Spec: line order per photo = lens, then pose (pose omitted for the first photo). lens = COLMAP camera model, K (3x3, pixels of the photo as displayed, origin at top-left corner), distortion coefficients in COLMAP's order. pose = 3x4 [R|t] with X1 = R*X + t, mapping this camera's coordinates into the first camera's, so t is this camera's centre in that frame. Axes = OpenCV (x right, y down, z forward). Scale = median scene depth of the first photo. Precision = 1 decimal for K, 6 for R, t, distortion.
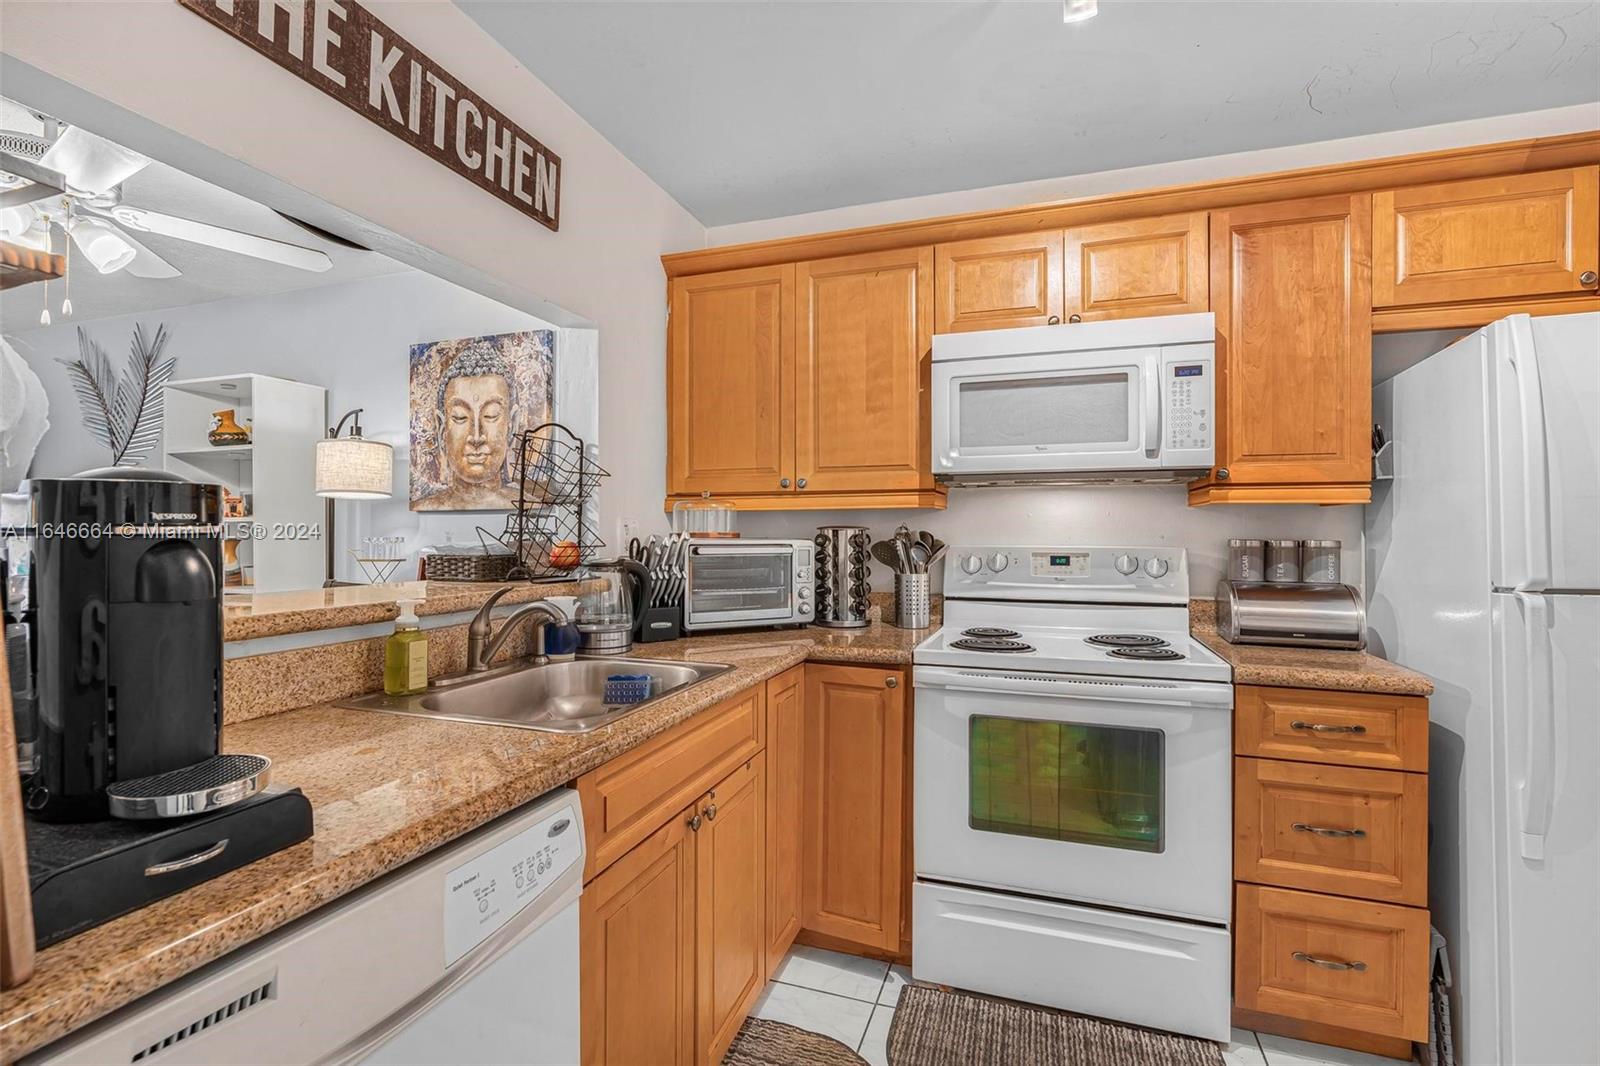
lens RADIAL K [[737.1, 0, 796.0], [0, 737.1, 527.8], [0, 0, 1]] dist [-0.011543, 0.003920]
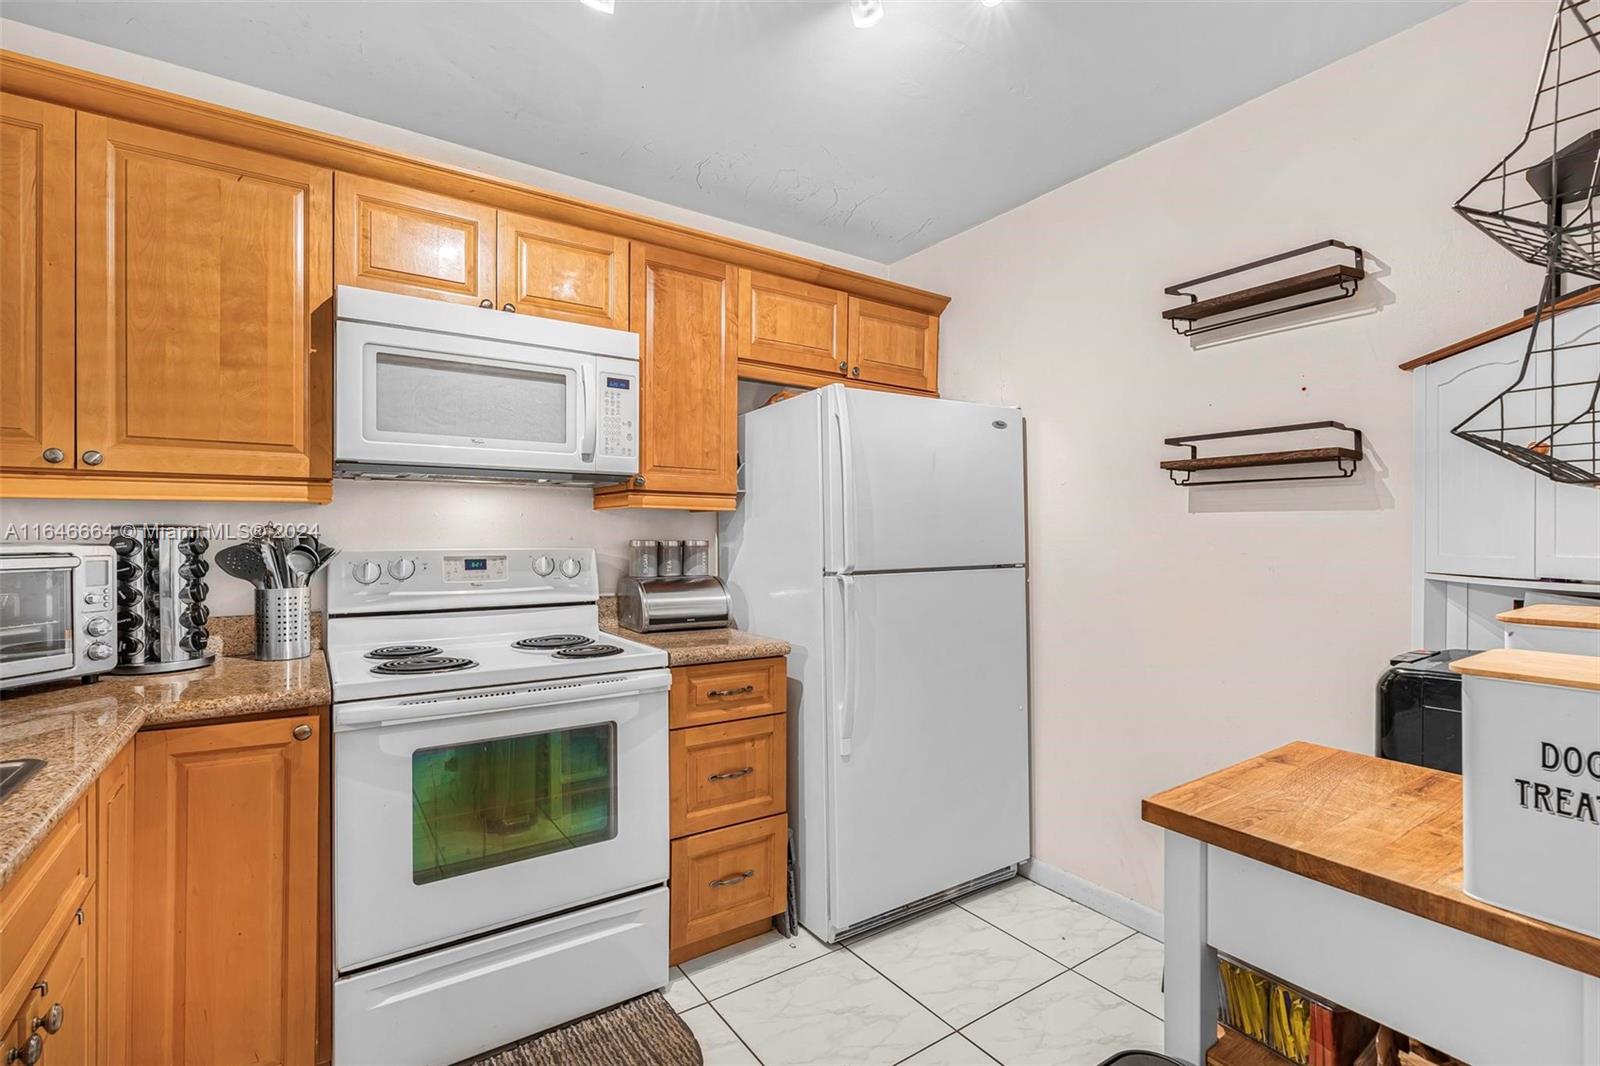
lens RADIAL K [[737.1, 0, 815.6], [0, 737.1, 535.8], [0, 0, 1]] dist [-0.011543, 0.003920]
pose [[0.585793, -0.002181, 0.810458, -0.157570], [-0.004547, 0.999972, 0.005978, 0.001175], [-0.810448, -0.007187, 0.585767, 0.125853]]
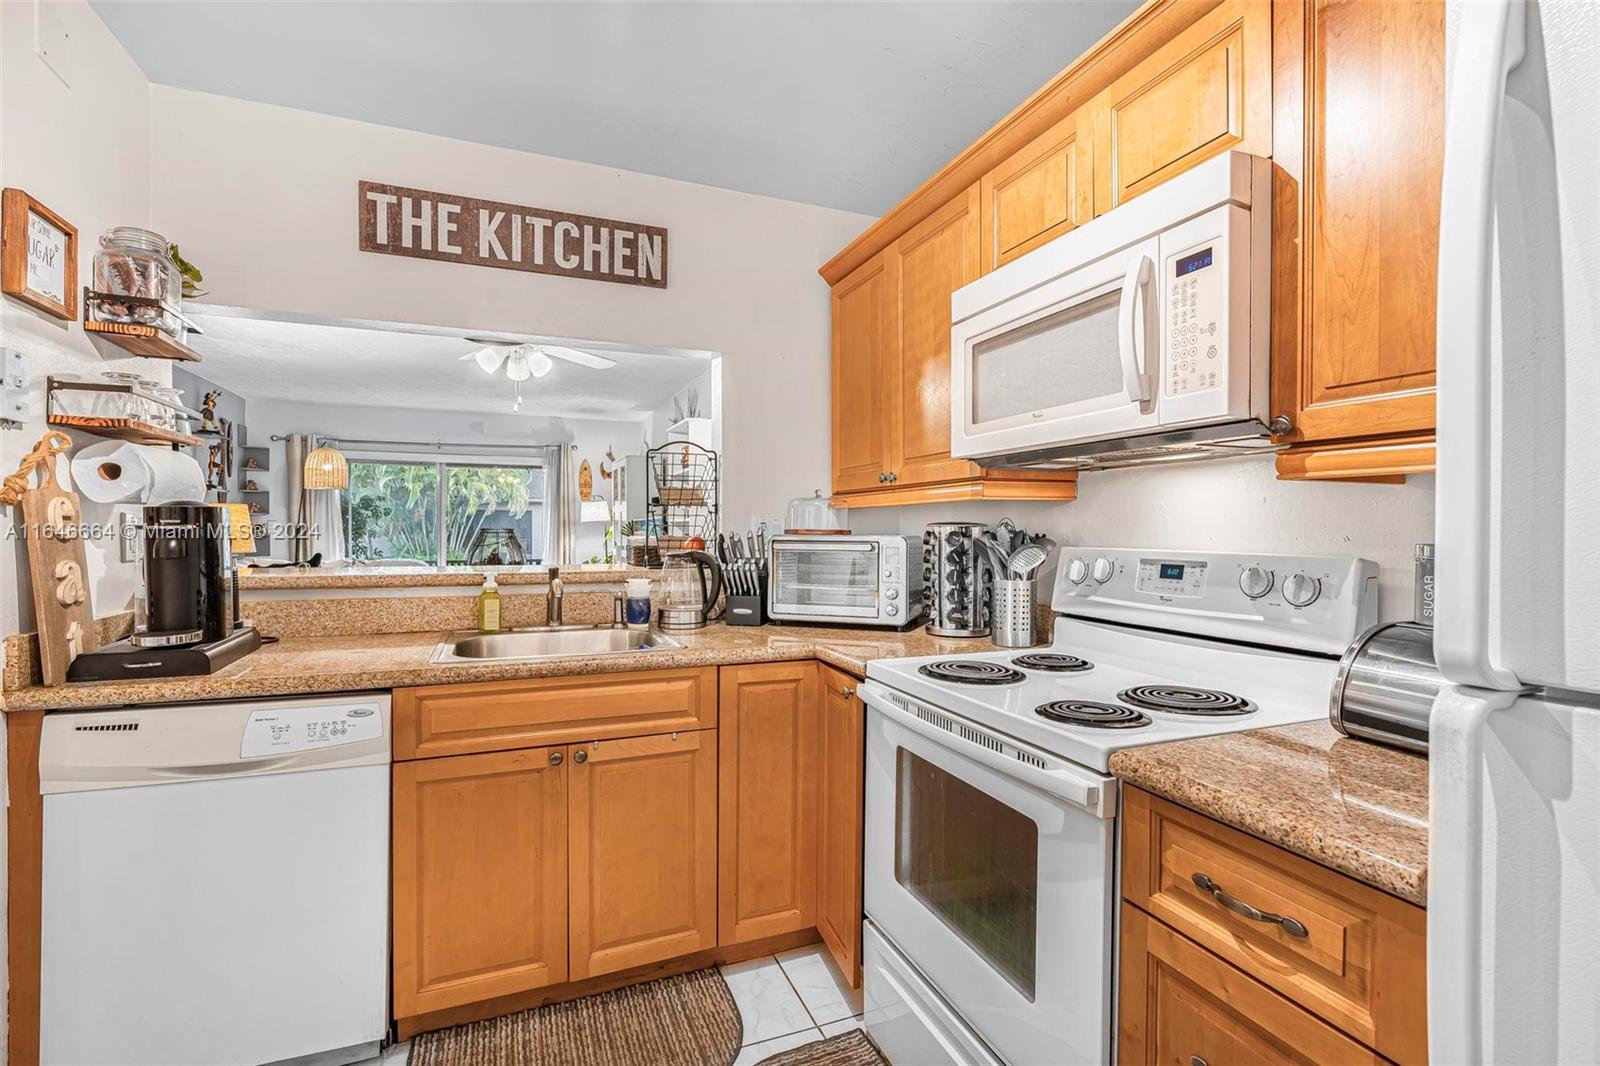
lens RADIAL K [[737.1, 0, 802.8], [0, 737.1, 533.2], [0, 0, 1]] dist [-0.011543, 0.003920]
pose [[0.650240, 0.006101, -0.759705, 0.733151], [0.003025, 0.999939, 0.010618, 0.001172], [0.759723, -0.009202, 0.650182, 0.337418]]
